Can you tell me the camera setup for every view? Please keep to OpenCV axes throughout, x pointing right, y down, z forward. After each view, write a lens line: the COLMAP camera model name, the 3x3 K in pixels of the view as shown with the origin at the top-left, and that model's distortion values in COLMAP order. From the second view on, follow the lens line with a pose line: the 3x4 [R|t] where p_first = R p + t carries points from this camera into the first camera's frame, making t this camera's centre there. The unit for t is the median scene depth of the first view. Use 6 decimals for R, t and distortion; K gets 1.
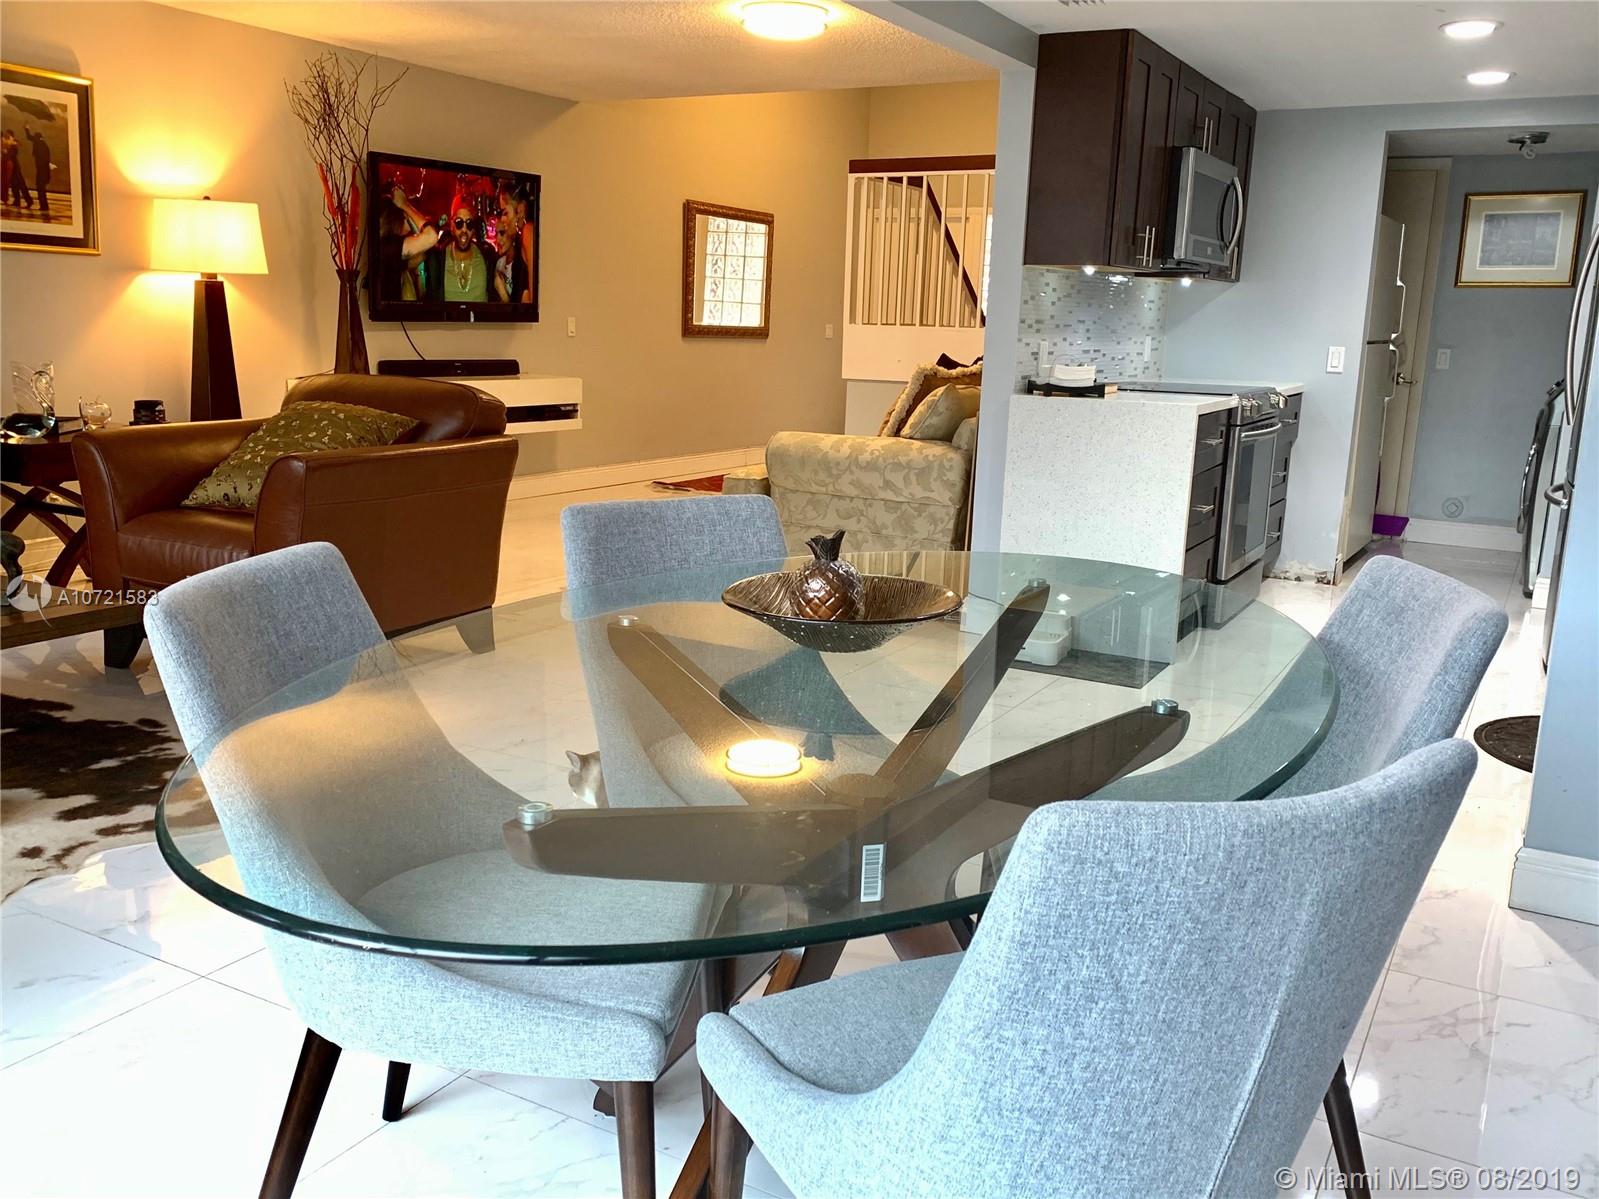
lens RADIAL K [[1297.8, 0, 799.5], [0, 1297.8, 599.5], [0, 0, 1]] dist [0.028949, -0.005458]
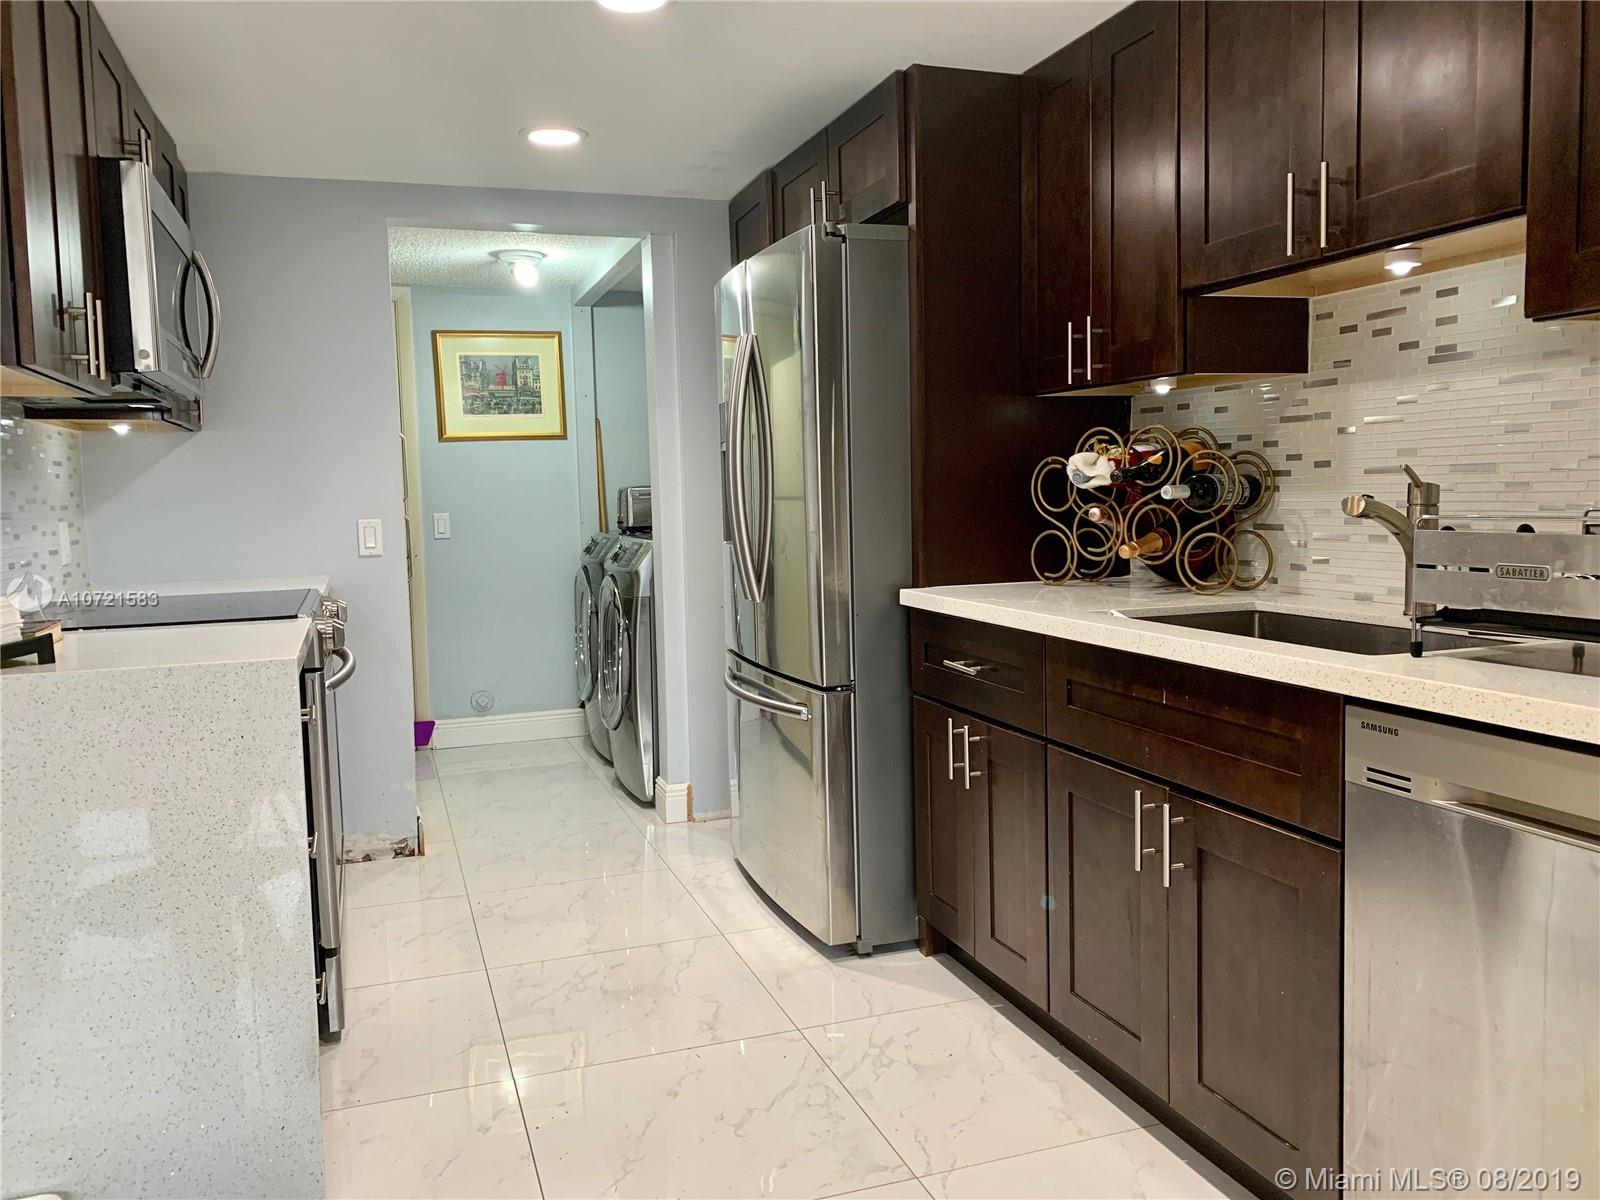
lens RADIAL K [[1185.1, 0, 779.9], [0, 1185.1, 589.7], [0, 0, 1]] dist [0.088899, -0.199566]
pose [[0.642604, -0.109430, 0.758343, 0.066625], [0.205357, 0.978135, -0.032869, -0.088916], [-0.738165, 0.176853, 0.651026, 0.421446]]
